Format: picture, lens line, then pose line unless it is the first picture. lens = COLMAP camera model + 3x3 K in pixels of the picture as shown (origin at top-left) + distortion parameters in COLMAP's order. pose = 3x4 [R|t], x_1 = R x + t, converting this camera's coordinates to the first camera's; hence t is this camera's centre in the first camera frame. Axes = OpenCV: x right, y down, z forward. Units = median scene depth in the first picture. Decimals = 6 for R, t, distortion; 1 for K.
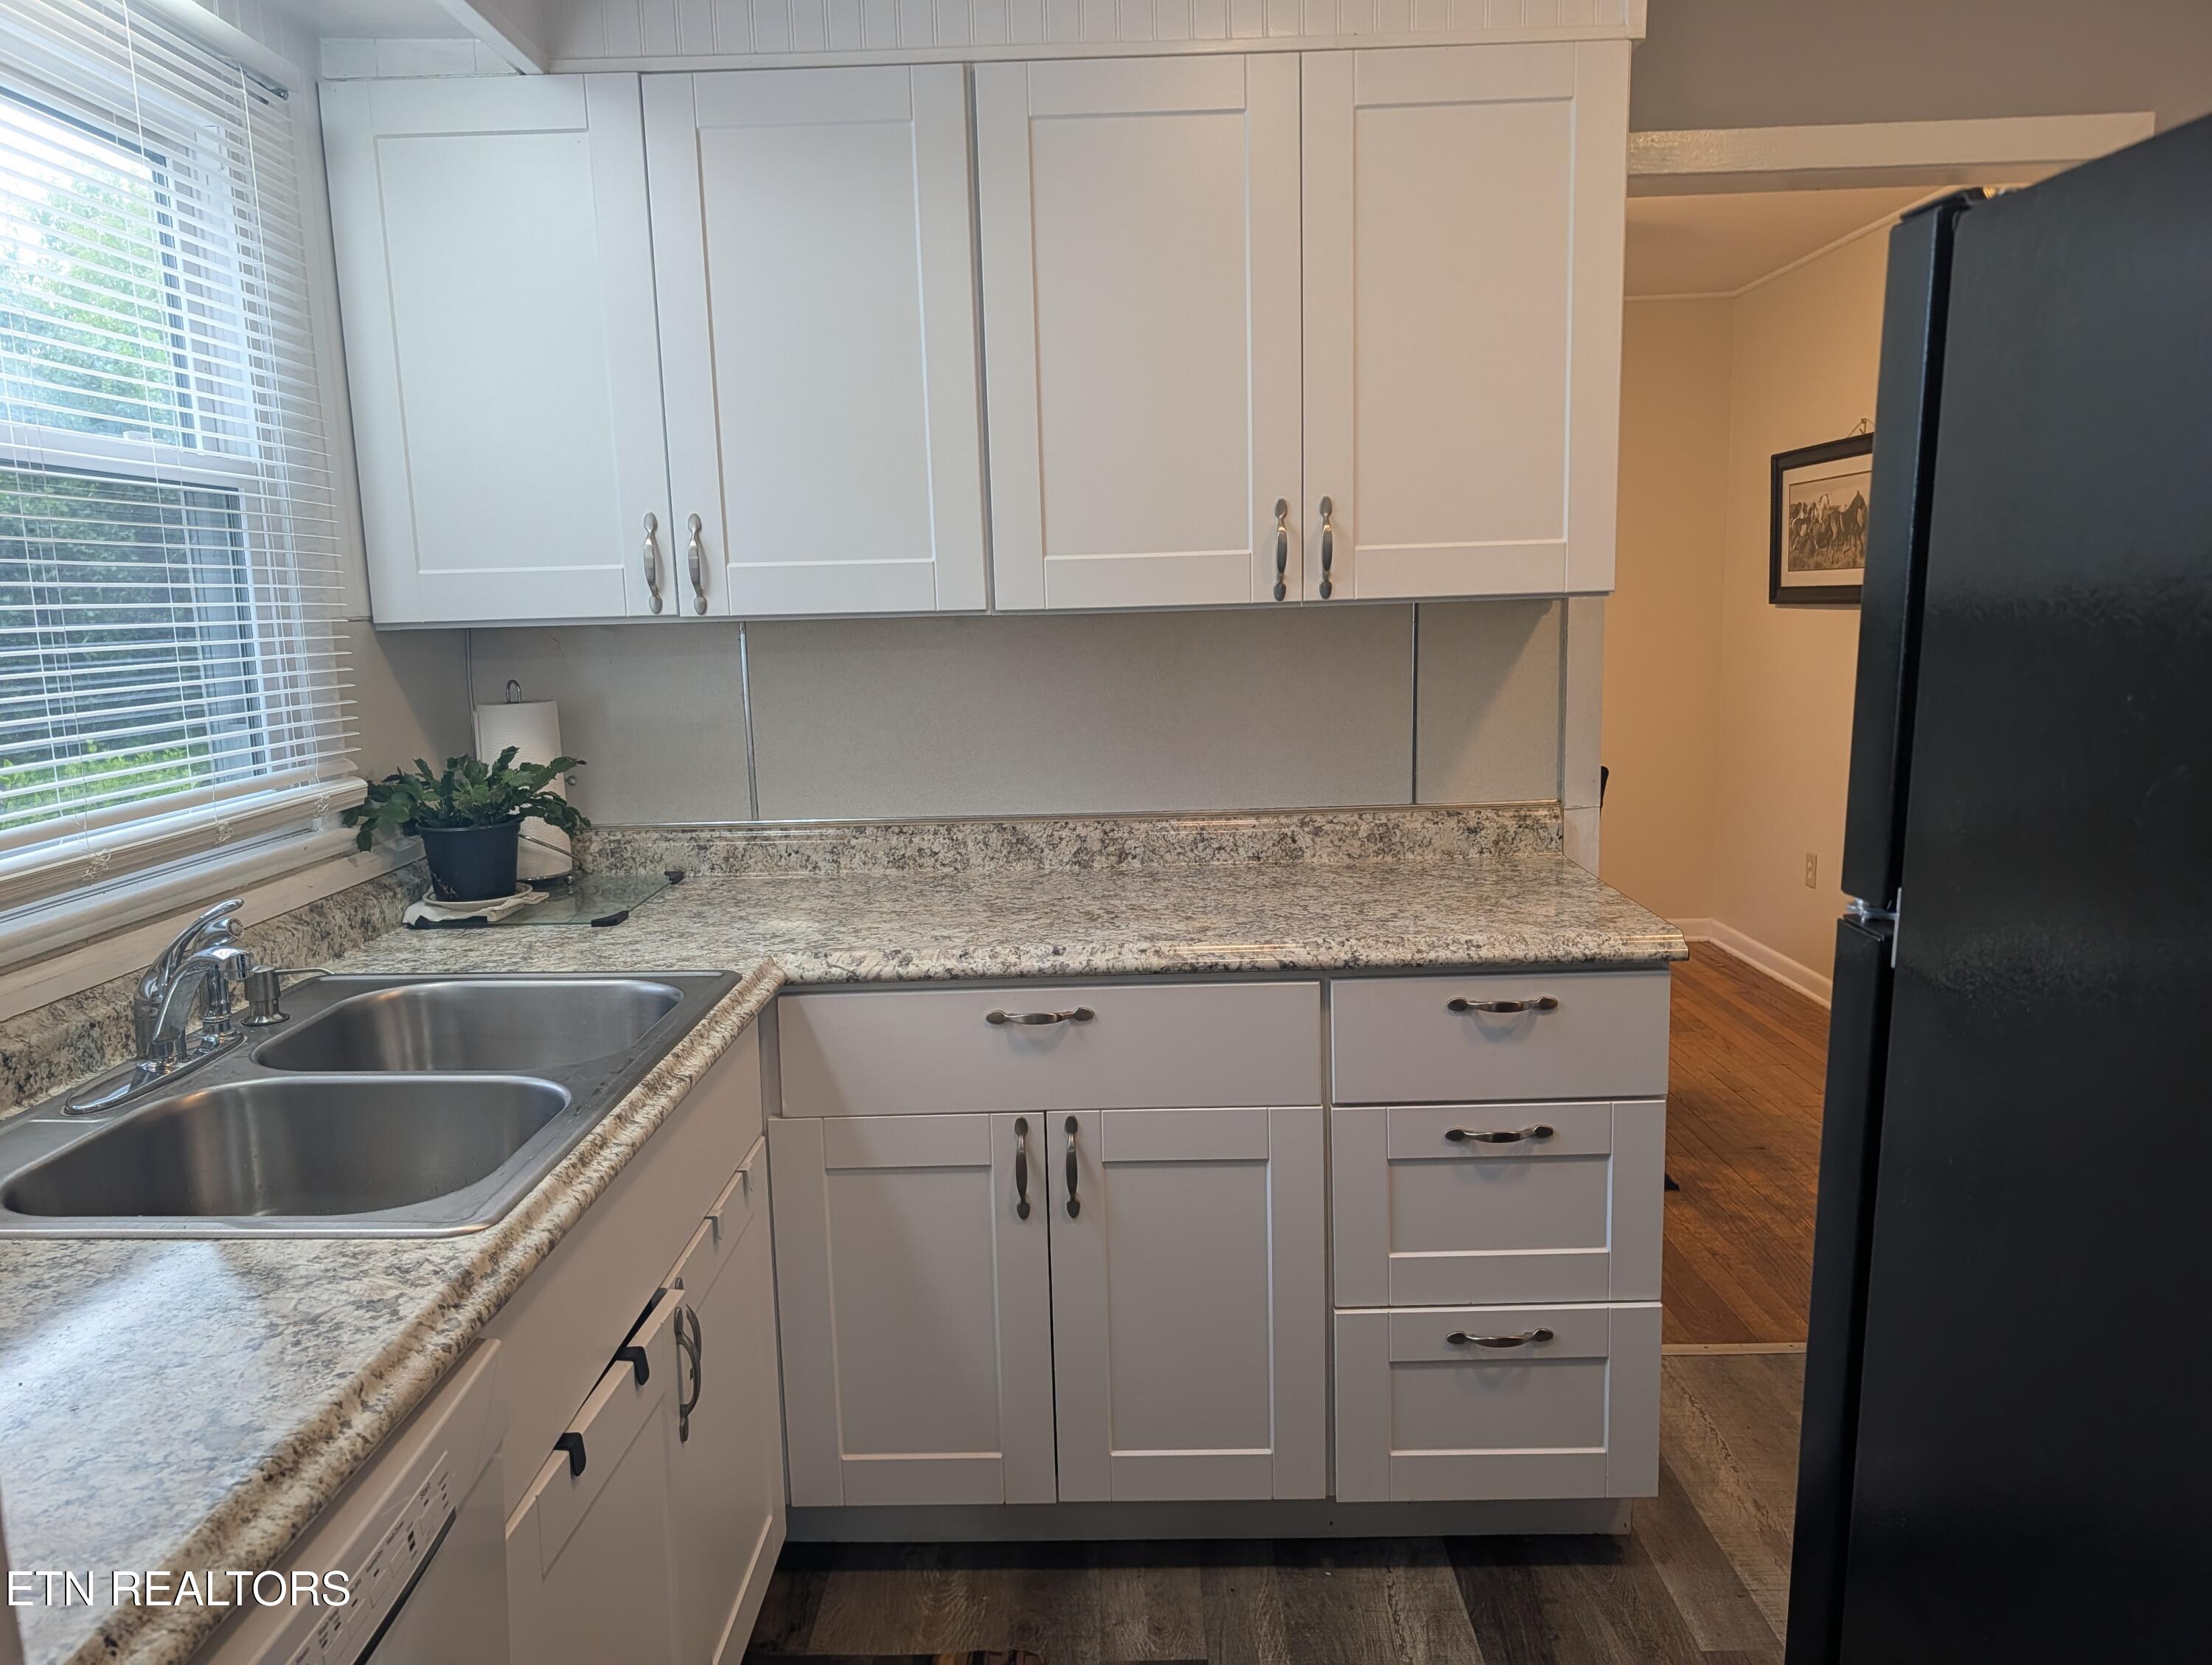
lens RADIAL K [[1584.6, 0, 1098.1], [0, 1584.6, 838.9], [0, 0, 1]] dist [0.029341, -0.036519]
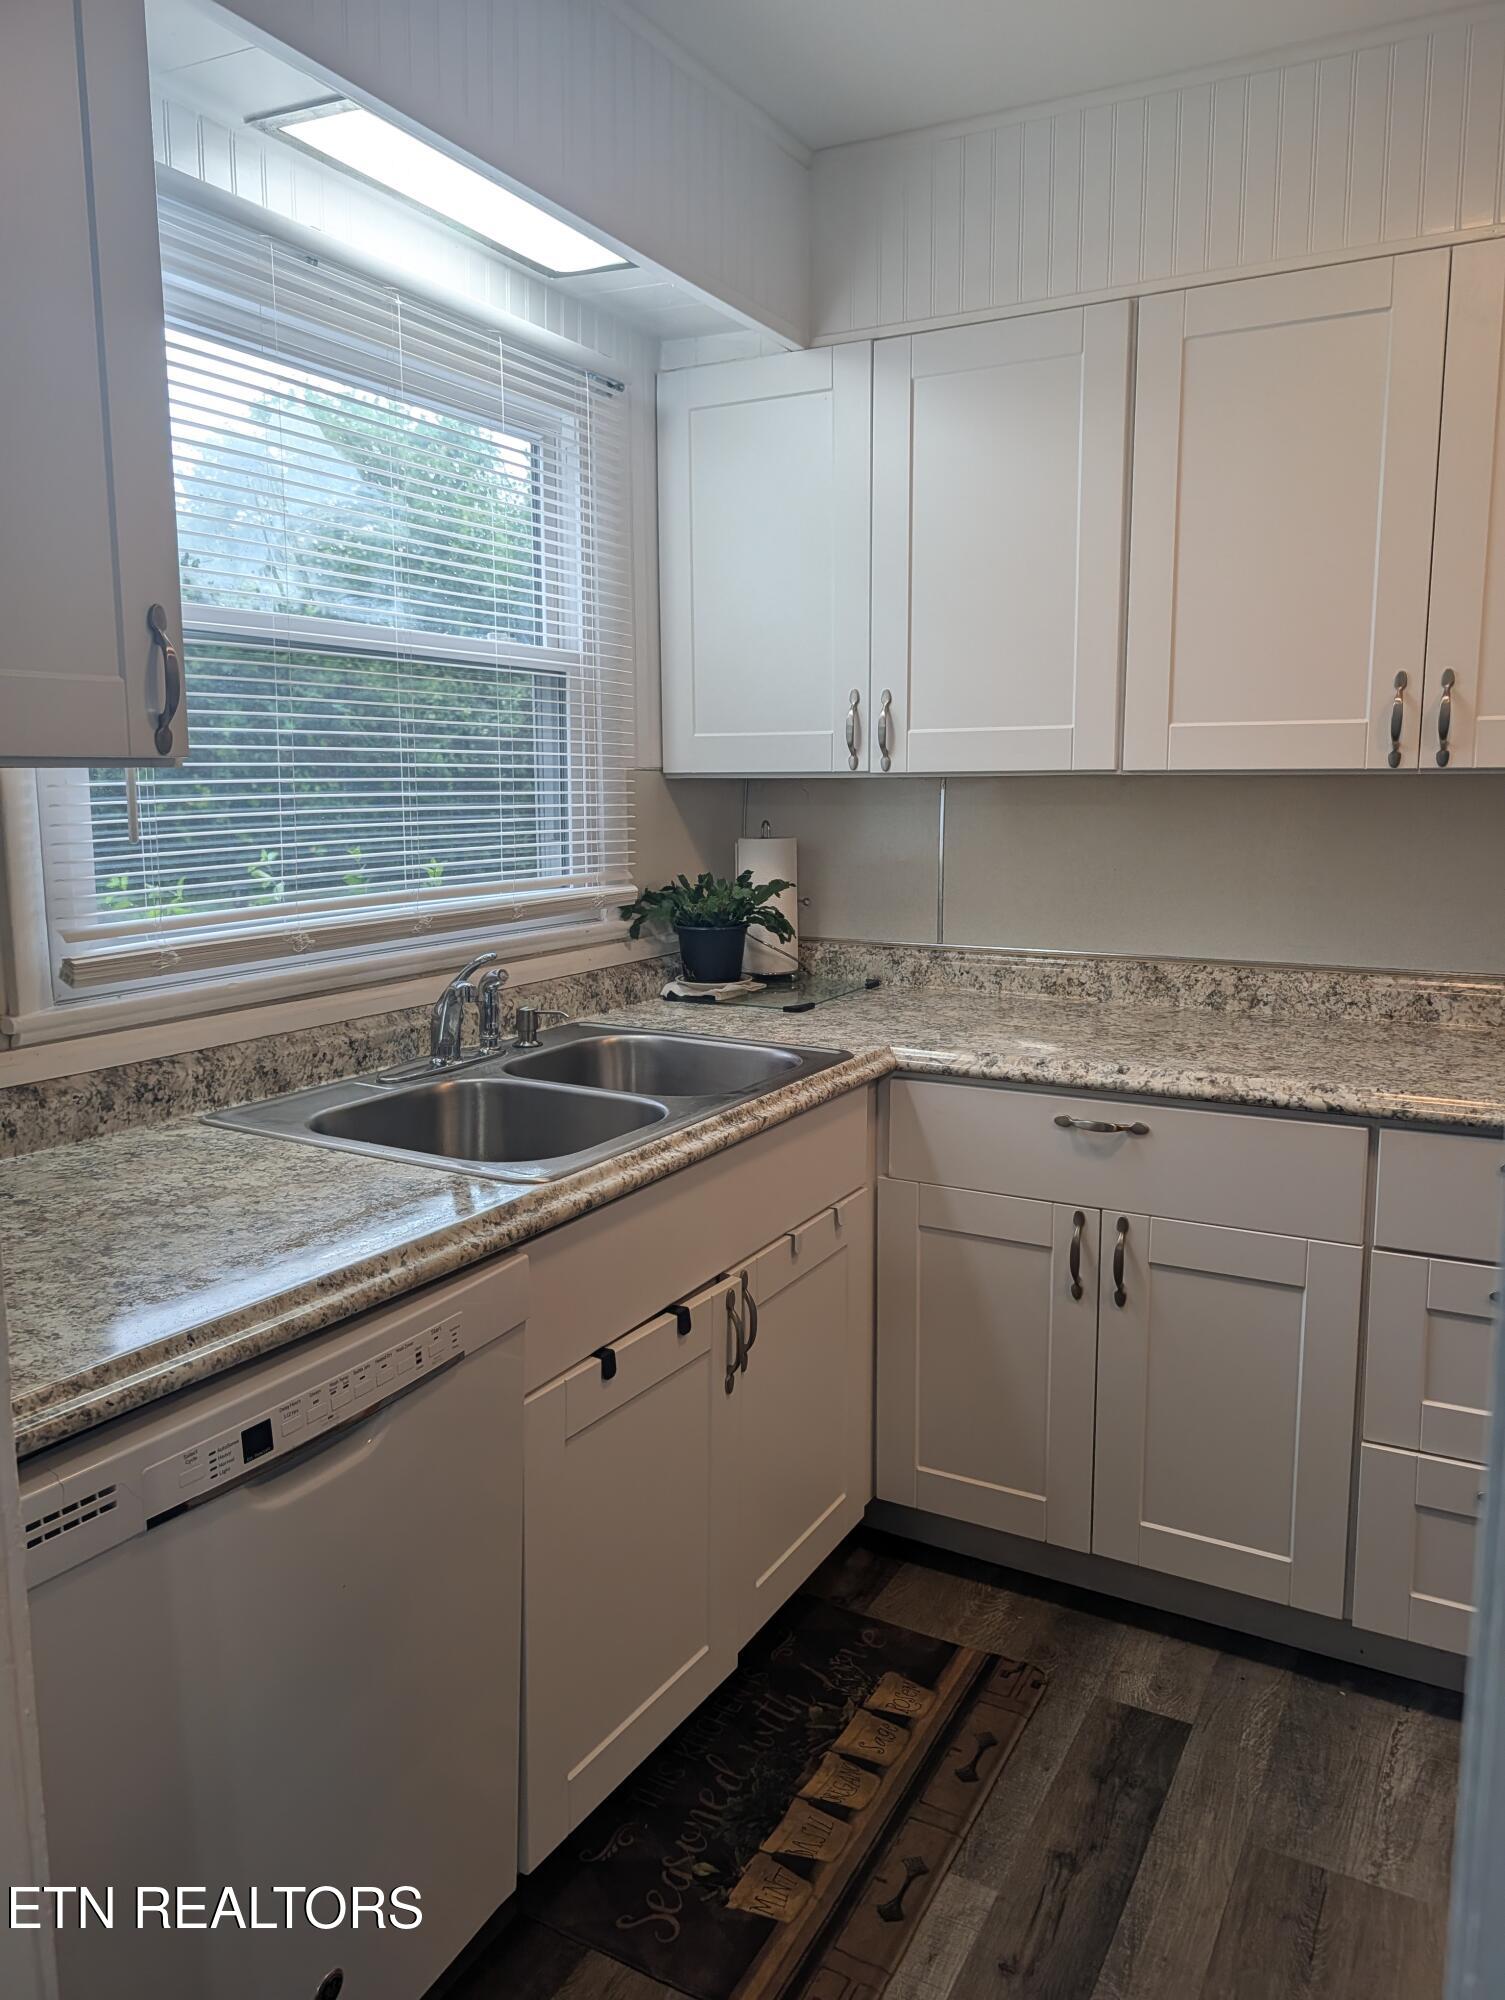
lens RADIAL K [[1432.6, 0, 759.0], [0, 1432.6, 971.9], [0, 0, 1]] dist [0.034457, -0.045134]
pose [[0.882497, 0.086608, -0.462275, 0.197908], [-0.091642, 0.995724, 0.011604, 0.011800], [0.461303, 0.032124, 0.886661, -0.034865]]
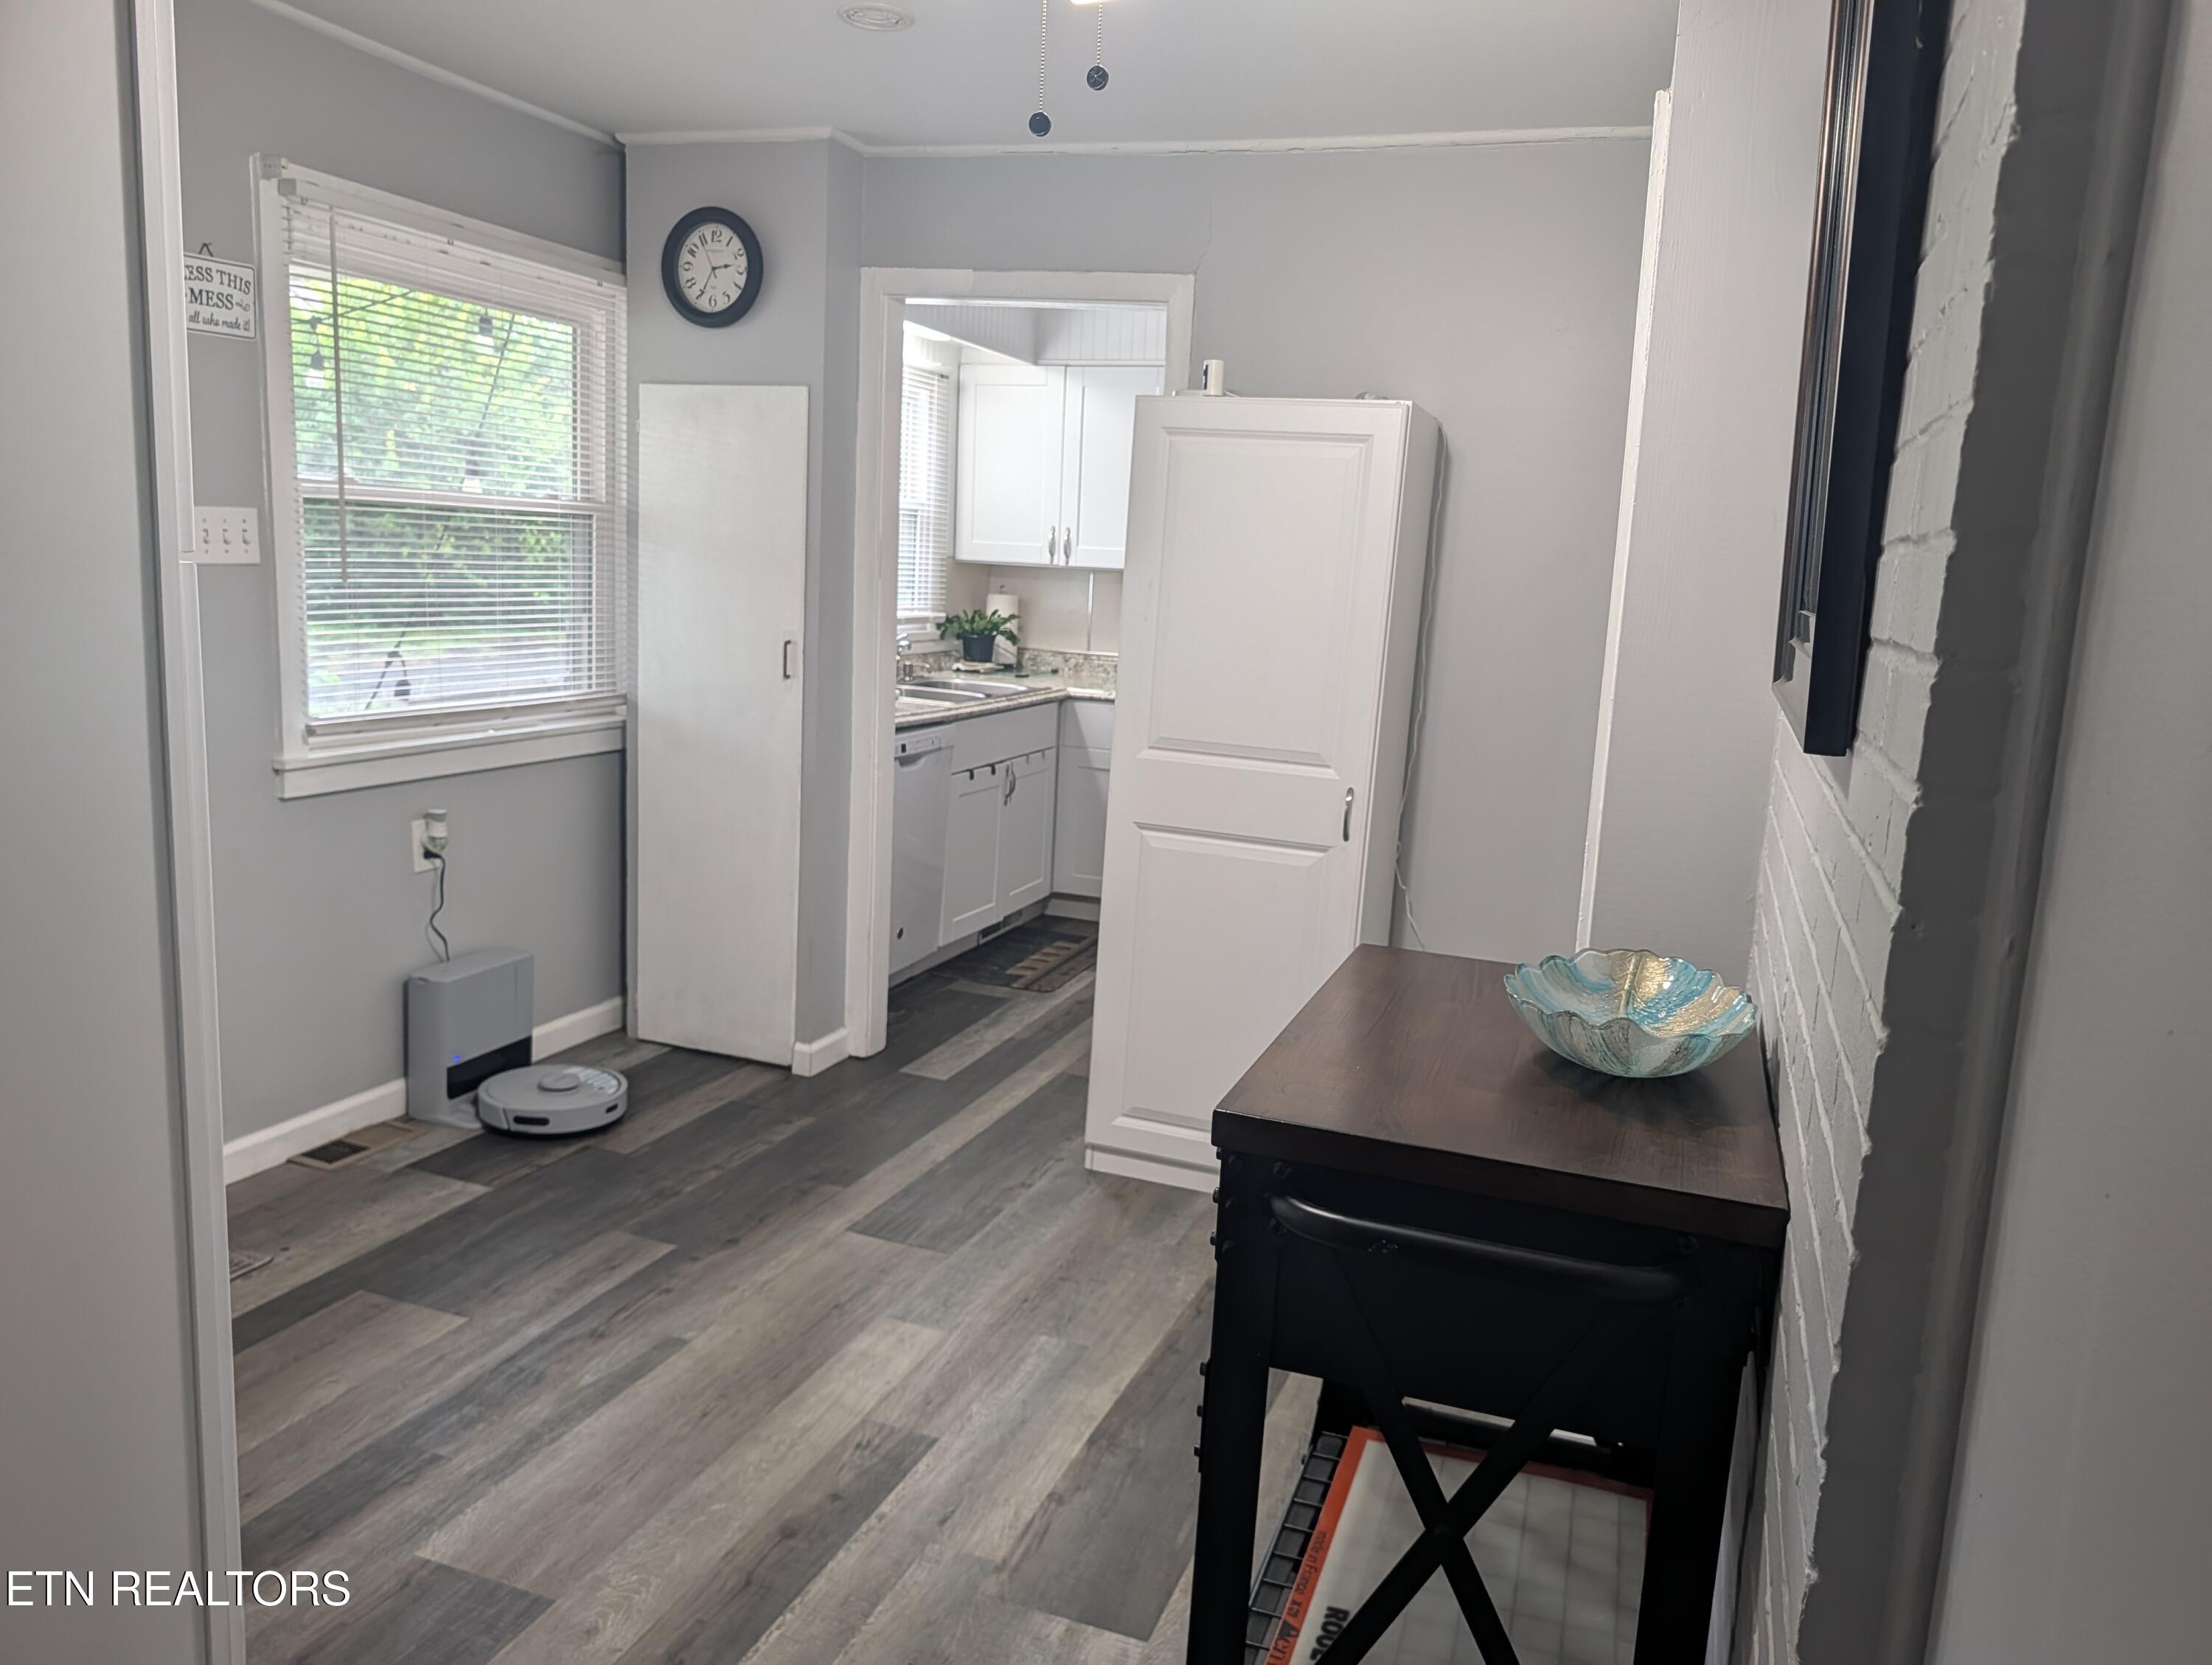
lens RADIAL K [[1584.6, 0, 1113.7], [0, 1584.6, 827.3], [0, 0, 1]] dist [0.029341, -0.036519]
pose [[0.938851, 0.128427, -0.319476, 0.744218], [-0.123119, 0.991708, 0.036847, 0.191254], [0.321559, 0.004740, 0.946878, -1.517882]]
